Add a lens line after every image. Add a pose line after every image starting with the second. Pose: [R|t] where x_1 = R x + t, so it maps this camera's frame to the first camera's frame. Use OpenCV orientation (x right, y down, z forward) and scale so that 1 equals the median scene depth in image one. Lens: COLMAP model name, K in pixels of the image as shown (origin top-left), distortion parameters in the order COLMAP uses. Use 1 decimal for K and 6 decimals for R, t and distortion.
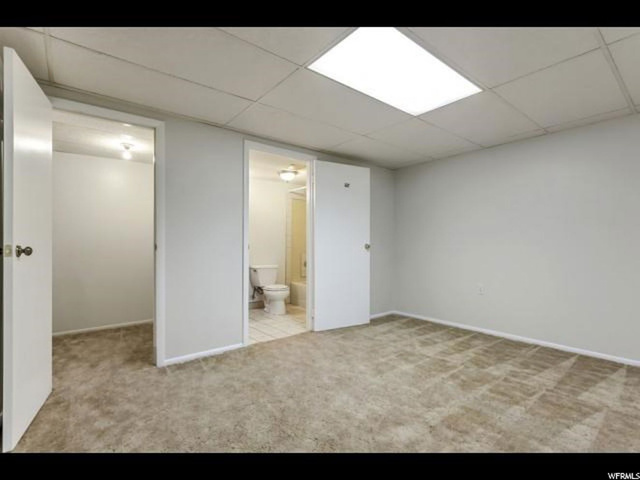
lens RADIAL K [[307.6, 0, 320.0], [0, 307.6, 240.0], [0, 0, 1]] dist [-0.001287, -0.000168]
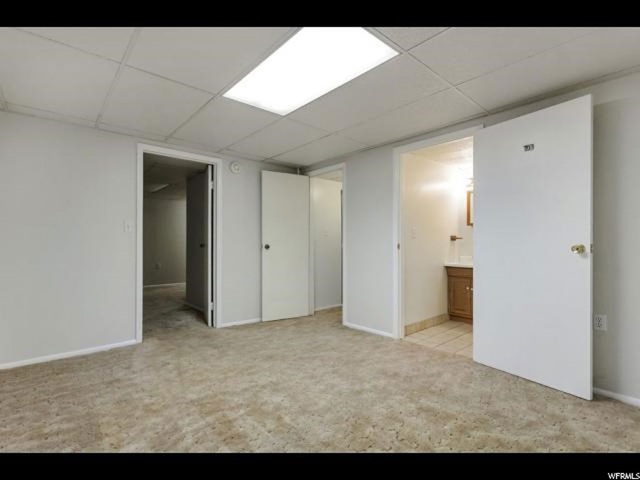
lens RADIAL K [[307.6, 0, 320.0], [0, 307.6, 240.0], [0, 0, 1]] dist [-0.001287, -0.000168]
pose [[0.046410, -0.029780, -0.998478, 0.957441], [-0.008627, 0.999506, -0.030211, 0.043451], [0.998885, 0.010016, 0.046130, 0.800412]]
